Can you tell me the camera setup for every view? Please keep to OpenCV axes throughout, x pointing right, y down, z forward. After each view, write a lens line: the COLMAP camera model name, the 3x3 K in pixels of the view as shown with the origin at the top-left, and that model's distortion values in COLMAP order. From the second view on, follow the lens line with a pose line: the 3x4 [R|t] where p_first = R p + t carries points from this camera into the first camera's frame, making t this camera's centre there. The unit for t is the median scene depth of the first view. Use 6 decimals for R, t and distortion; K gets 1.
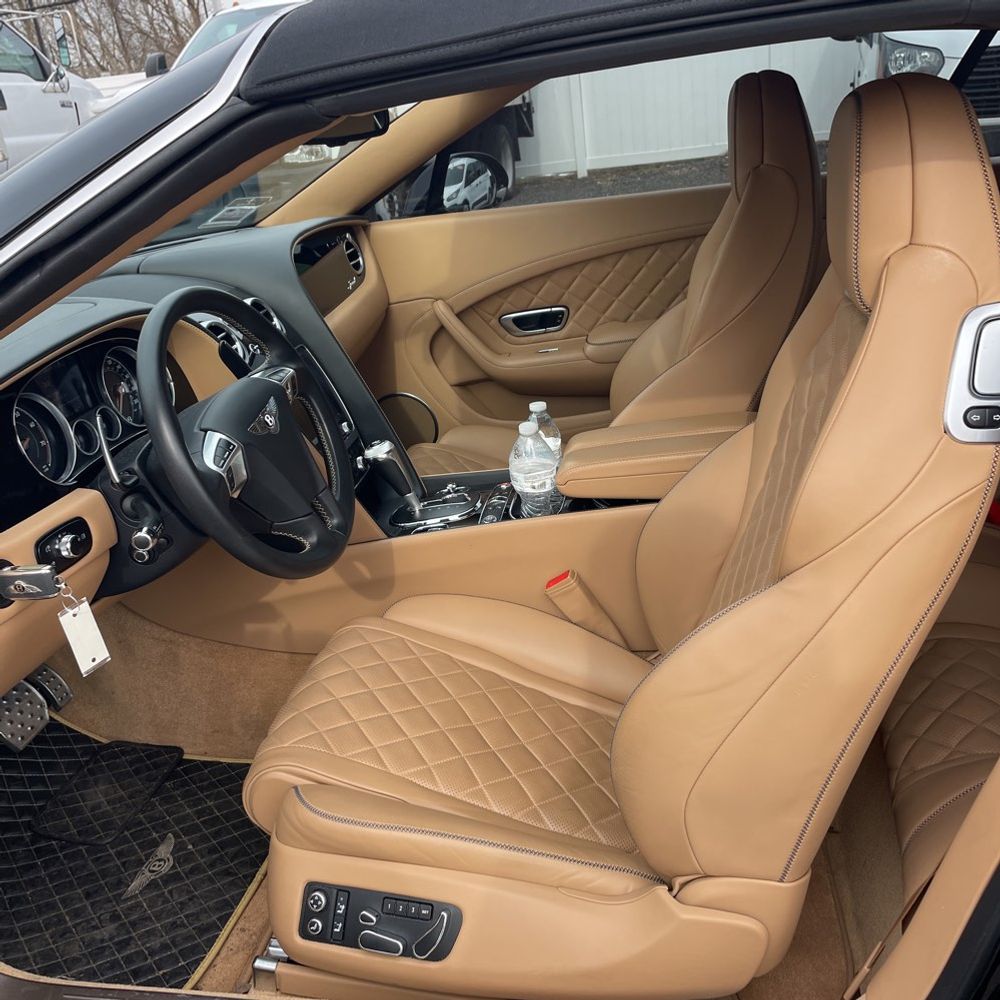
lens RADIAL K [[1016.3, 0, 519.8], [0, 1016.3, 485.4], [0, 0, 1]] dist [0.090752, -0.113483]
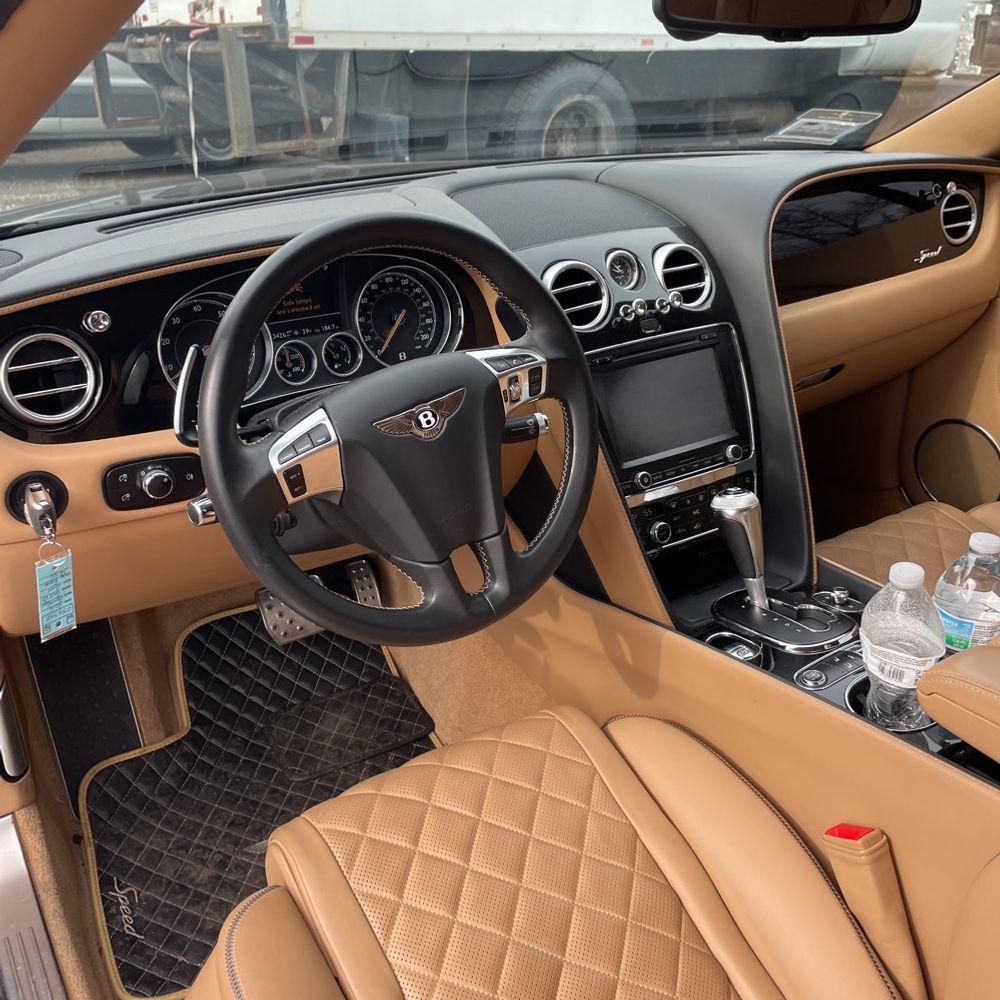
lens RADIAL K [[1011.4, 0, 509.5], [0, 1011.4, 497.5], [0, 0, 1]] dist [0.096307, -0.122935]
pose [[0.676937, 0.393045, -0.622312, 0.187933], [-0.328707, 0.917924, 0.222190, -0.143171], [0.658566, 0.054150, 0.750573, 0.395340]]
